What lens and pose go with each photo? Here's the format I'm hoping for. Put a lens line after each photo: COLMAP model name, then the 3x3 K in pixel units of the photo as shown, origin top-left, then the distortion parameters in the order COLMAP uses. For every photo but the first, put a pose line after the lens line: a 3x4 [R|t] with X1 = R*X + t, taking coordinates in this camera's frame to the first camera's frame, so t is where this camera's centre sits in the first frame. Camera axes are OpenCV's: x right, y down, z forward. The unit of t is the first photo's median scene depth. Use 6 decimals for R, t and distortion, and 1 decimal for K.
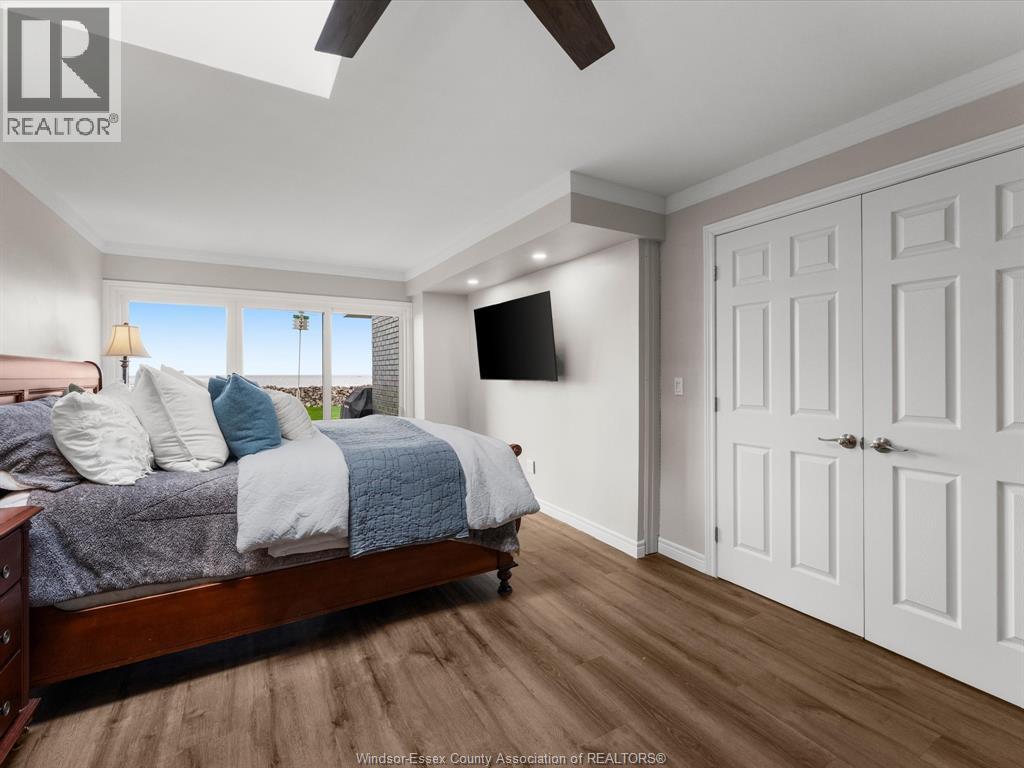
lens RADIAL K [[464.4, 0, 508.8], [0, 464.4, 373.9], [0, 0, 1]] dist [0.000793, 0.000211]
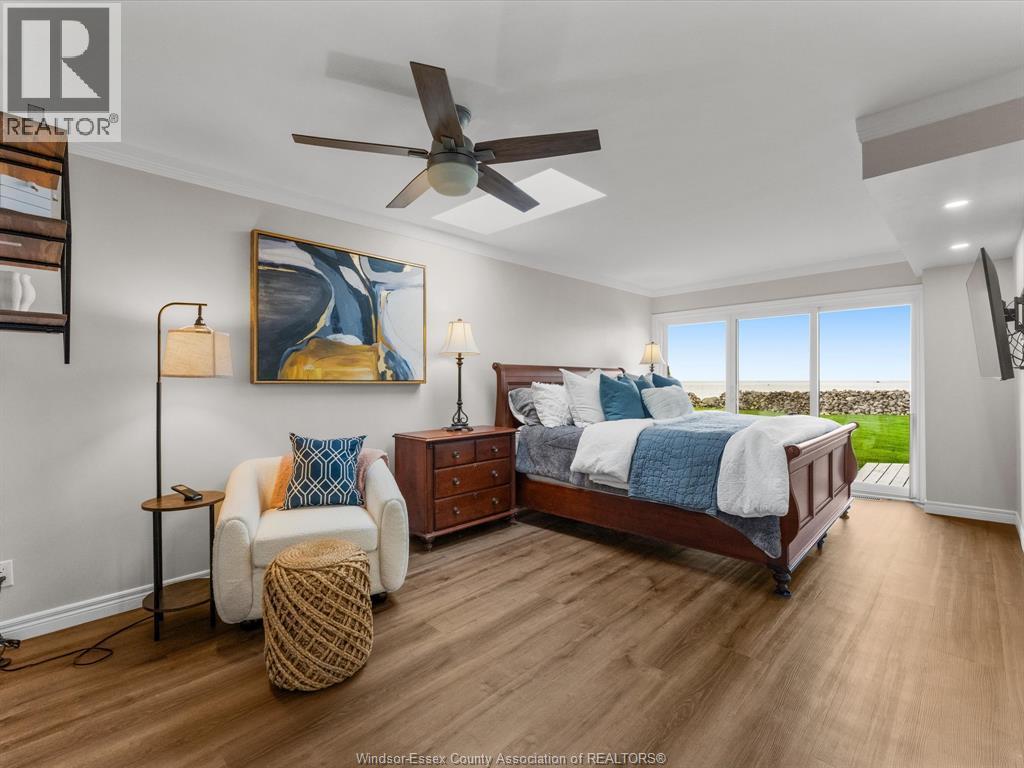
lens RADIAL K [[464.4, 0, 510.8], [0, 464.4, 383.7], [0, 0, 1]] dist [0.000793, 0.000211]
pose [[0.264447, 0.006812, -0.964376, 1.045604], [0.003908, 0.999959, 0.008135, 0.024627], [0.964392, -0.005920, 0.264409, 0.274324]]
